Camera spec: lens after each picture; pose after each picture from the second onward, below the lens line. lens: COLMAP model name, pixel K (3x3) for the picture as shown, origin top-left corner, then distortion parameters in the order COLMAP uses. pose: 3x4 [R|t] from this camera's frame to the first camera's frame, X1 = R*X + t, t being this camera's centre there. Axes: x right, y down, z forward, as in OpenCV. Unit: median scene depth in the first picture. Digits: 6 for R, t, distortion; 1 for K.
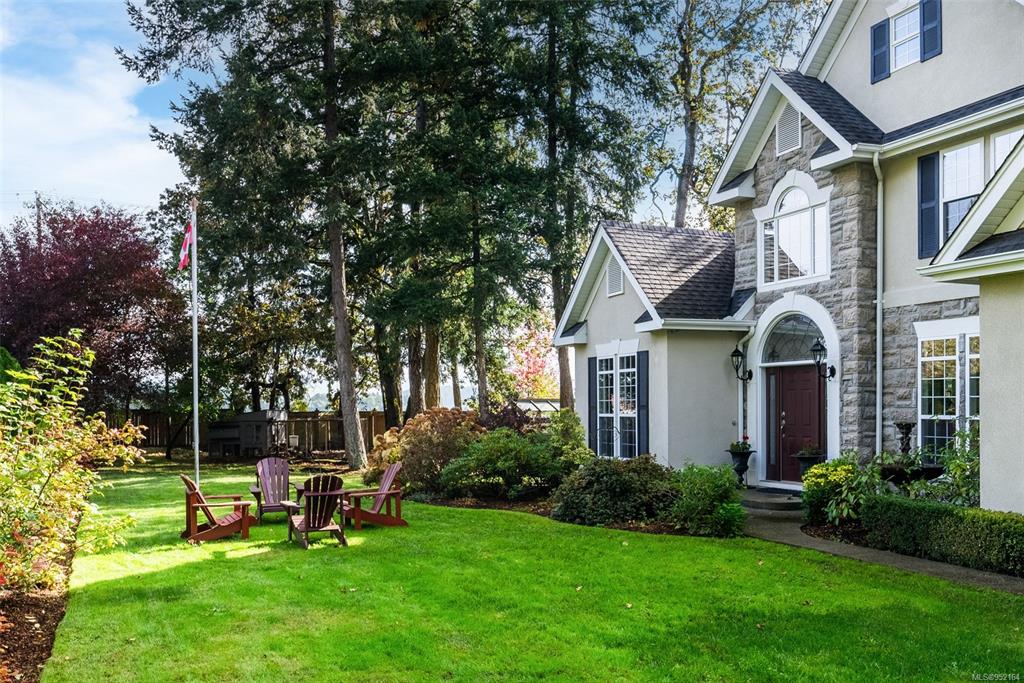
lens RADIAL K [[793.6, 0, 512.0], [0, 793.6, 341.5], [0, 0, 1]] dist [0.001163, 0.000612]
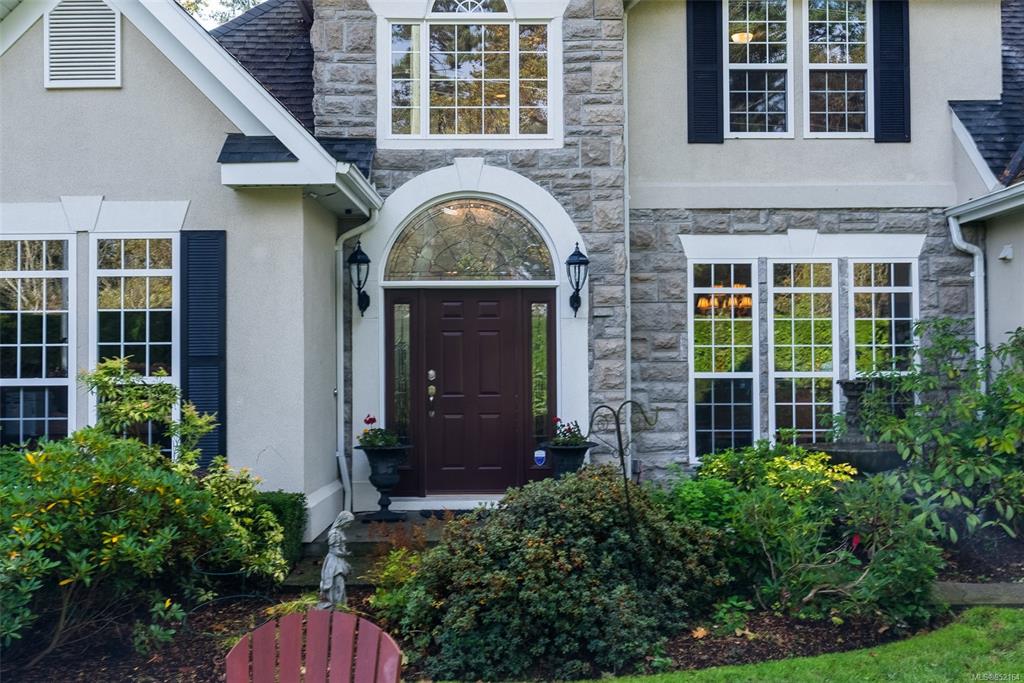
lens RADIAL K [[979.7, 0, 511.9], [0, 979.7, 299.7], [0, 0, 1]] dist [0.006718, 0.001534]
pose [[0.414995, 0.061659, 0.907732, -0.266473], [-0.069593, 0.996929, -0.035901, 0.061898], [-0.907158, -0.048273, 0.418012, 0.688396]]
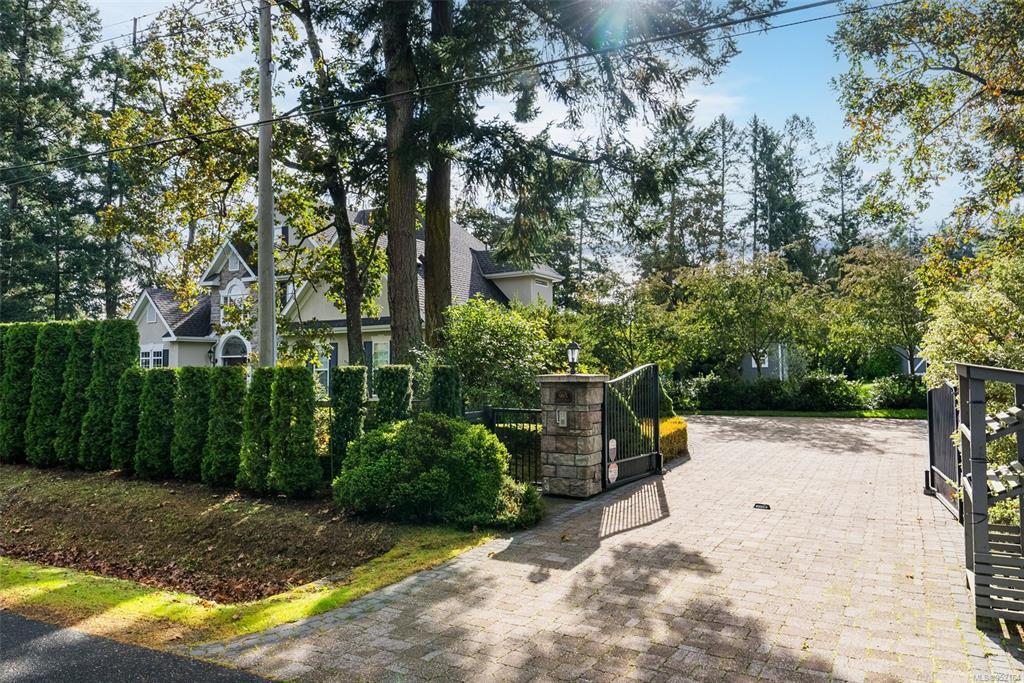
lens RADIAL K [[700.4, 0, 512.6], [0, 700.4, 367.2], [0, 0, 1]] dist [0.002301, 0.000555]
pose [[0.795844, 0.005889, 0.605473, -0.271245], [-0.046829, 0.997556, 0.051850, -0.093367], [-0.603688, -0.069618, 0.794175, -1.241991]]
